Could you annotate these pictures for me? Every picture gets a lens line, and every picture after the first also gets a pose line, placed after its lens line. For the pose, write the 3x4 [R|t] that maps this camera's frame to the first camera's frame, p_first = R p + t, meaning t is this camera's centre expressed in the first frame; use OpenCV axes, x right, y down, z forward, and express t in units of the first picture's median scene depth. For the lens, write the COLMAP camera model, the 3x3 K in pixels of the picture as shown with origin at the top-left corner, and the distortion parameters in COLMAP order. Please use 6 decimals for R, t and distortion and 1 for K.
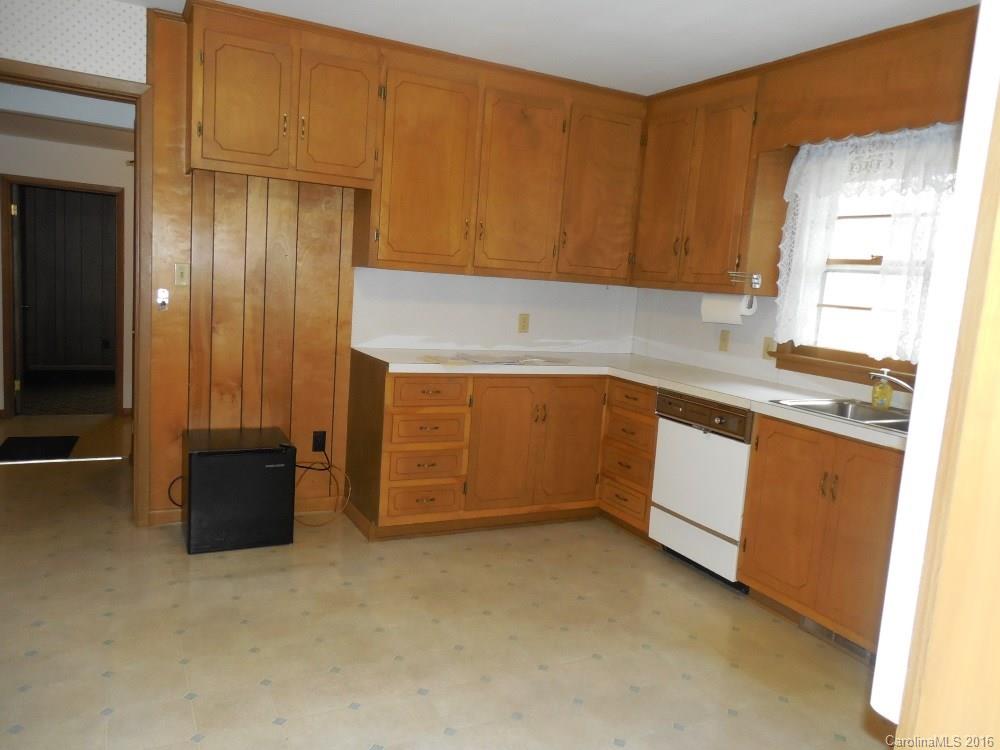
lens RADIAL K [[752.1, 0, 499.3], [0, 752.1, 368.9], [0, 0, 1]] dist [0.013505, -0.001937]
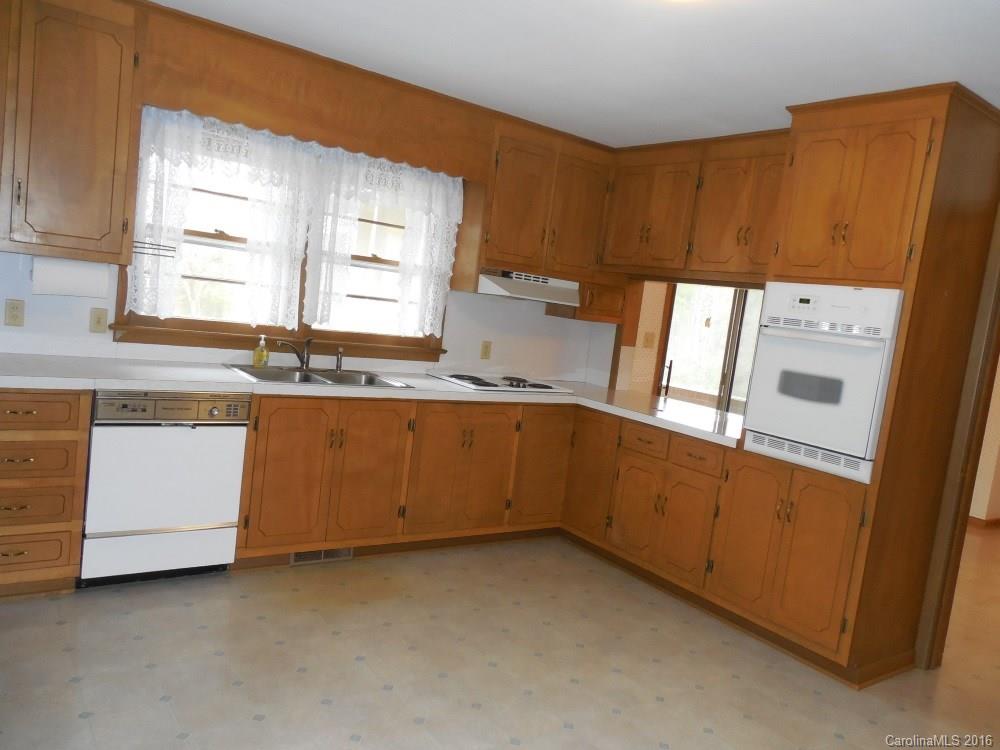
lens RADIAL K [[752.1, 0, 498.5], [0, 752.1, 383.3], [0, 0, 1]] dist [0.013505, -0.001937]
pose [[-0.143148, -0.192447, 0.970810, -0.653688], [-0.012995, 0.981193, 0.192589, -0.148203], [-0.989616, 0.014953, -0.142957, 0.759633]]
